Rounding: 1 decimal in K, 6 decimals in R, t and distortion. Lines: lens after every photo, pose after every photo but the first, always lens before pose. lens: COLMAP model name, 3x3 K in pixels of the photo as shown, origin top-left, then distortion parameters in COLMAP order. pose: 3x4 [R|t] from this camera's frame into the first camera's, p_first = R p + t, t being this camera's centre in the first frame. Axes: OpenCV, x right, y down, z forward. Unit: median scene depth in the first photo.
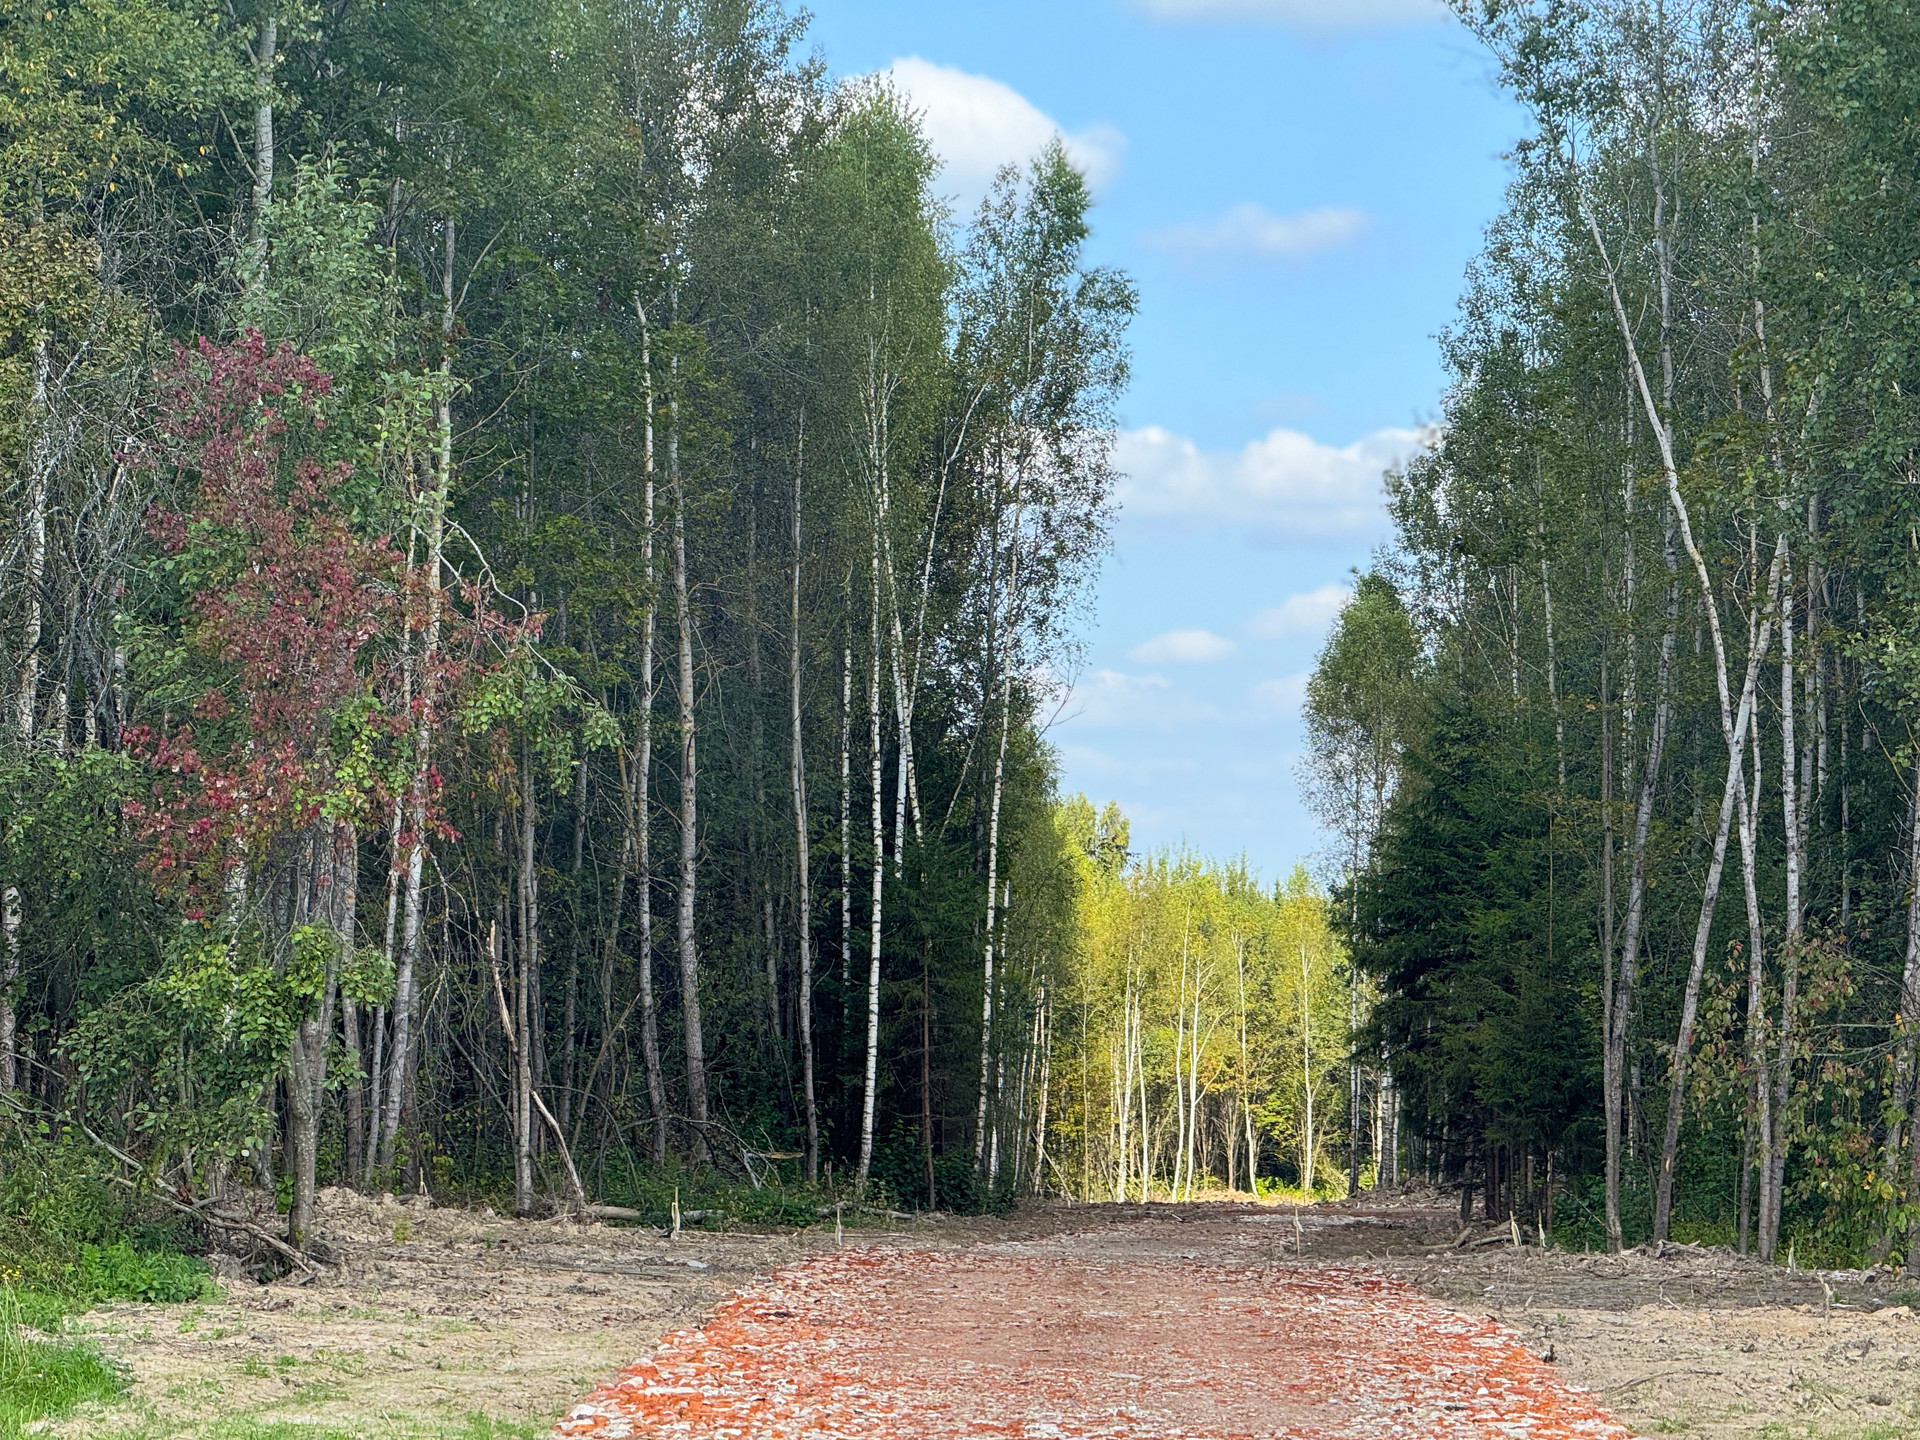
lens RADIAL K [[6700.9, 0, 958.5], [0, 6700.9, 720.0], [0, 0, 1]] dist [0.284917, 0.000000]
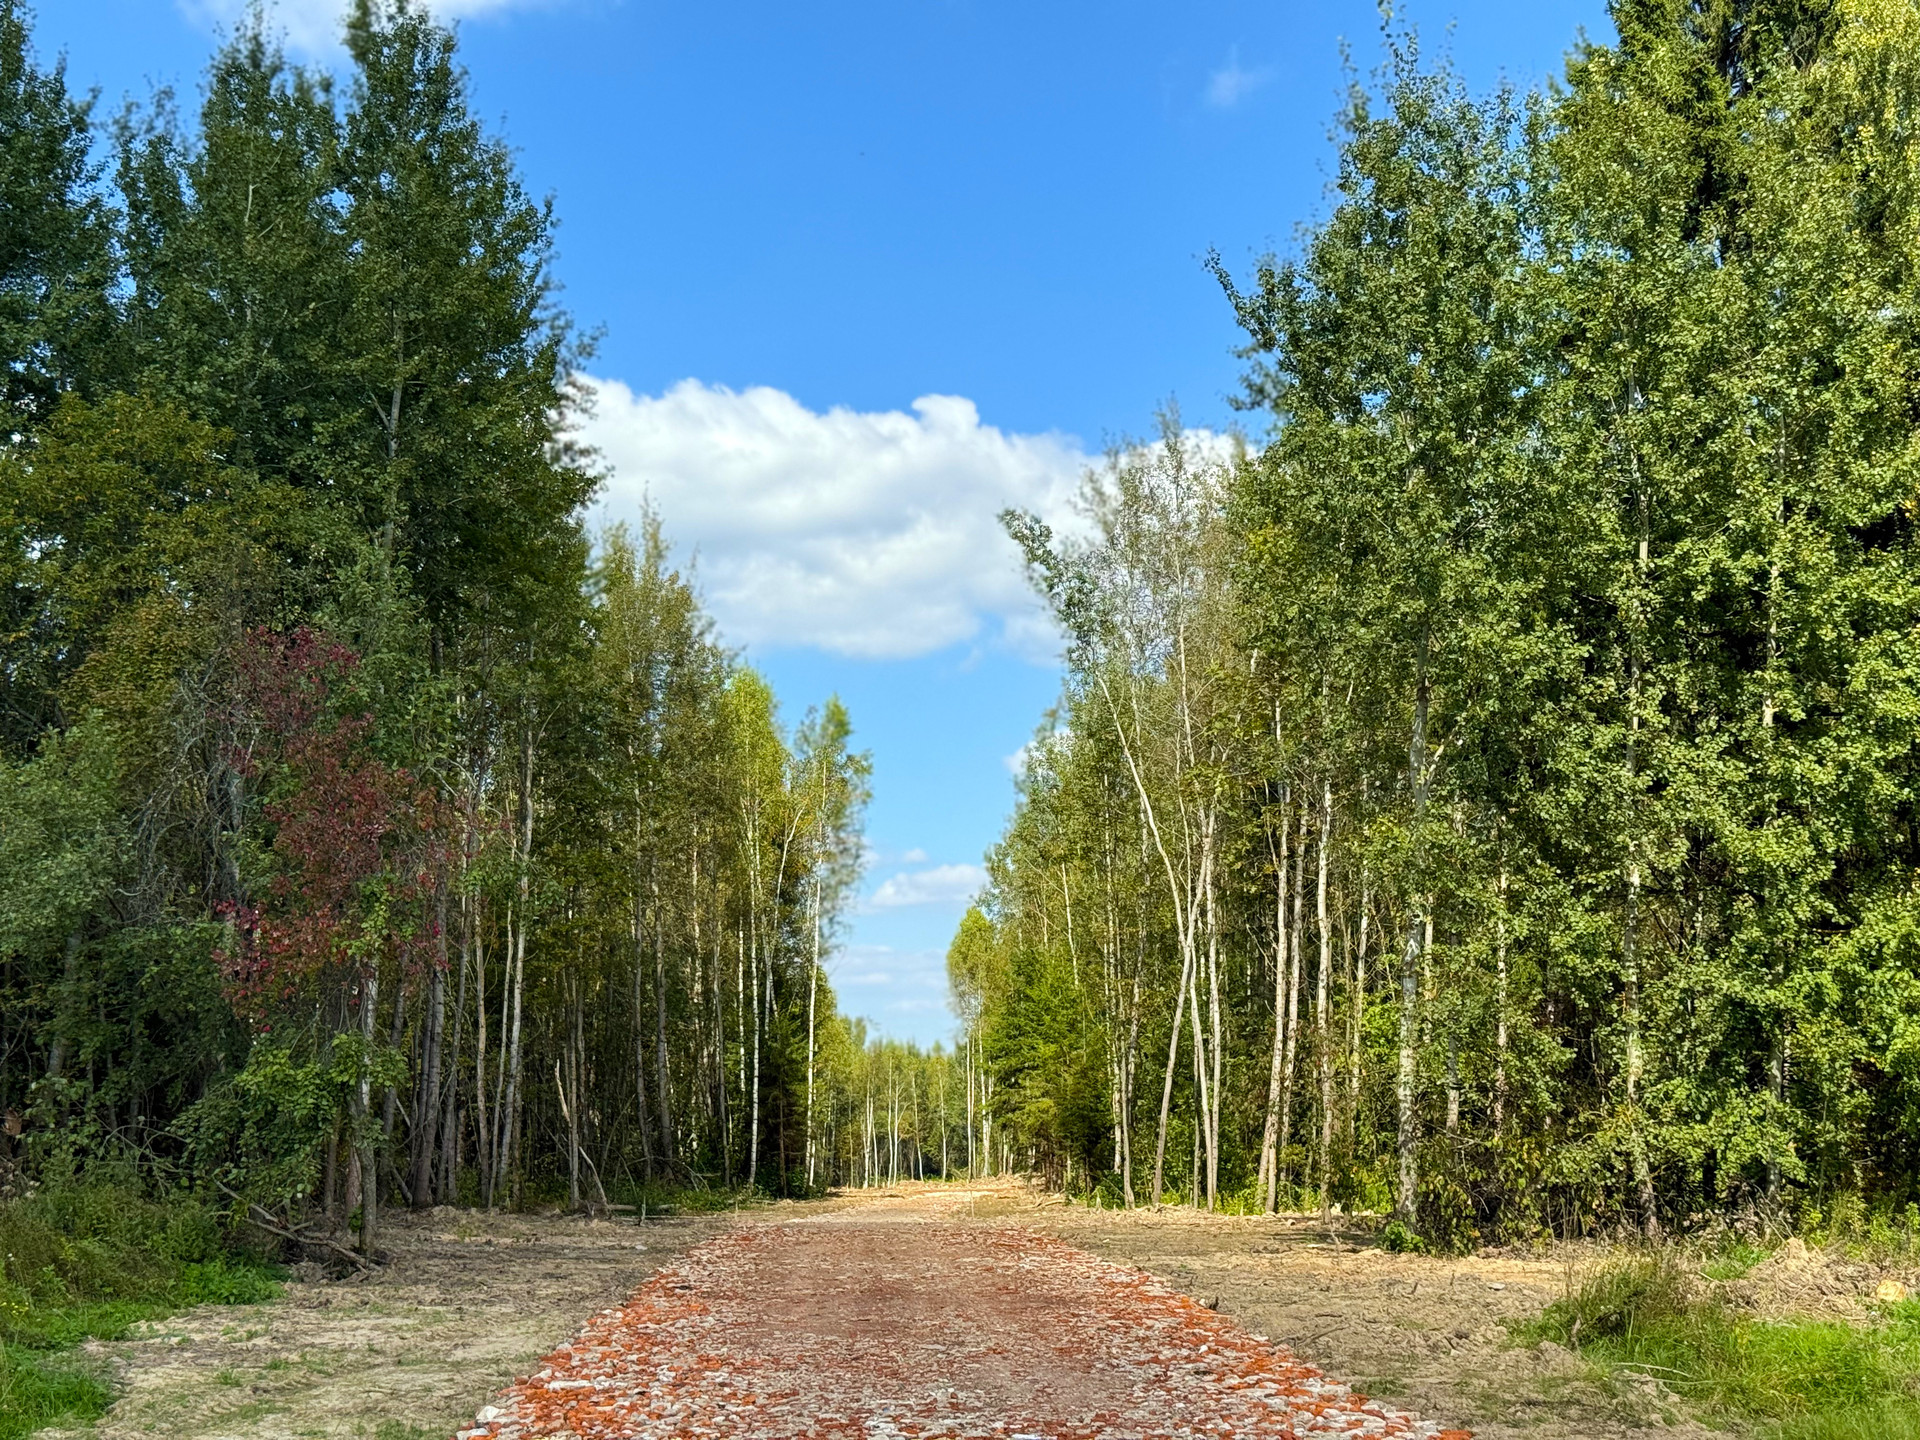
lens RADIAL K [[2688.8, 0, 997.3], [0, 2688.8, 721.3], [0, 0, 1]] dist [0.121389, 0.000000]
pose [[0.996749, -0.021839, 0.077558, -0.000324], [0.029337, 0.994862, -0.096894, 0.012009], [-0.075044, 0.098854, 0.992268, 0.198764]]
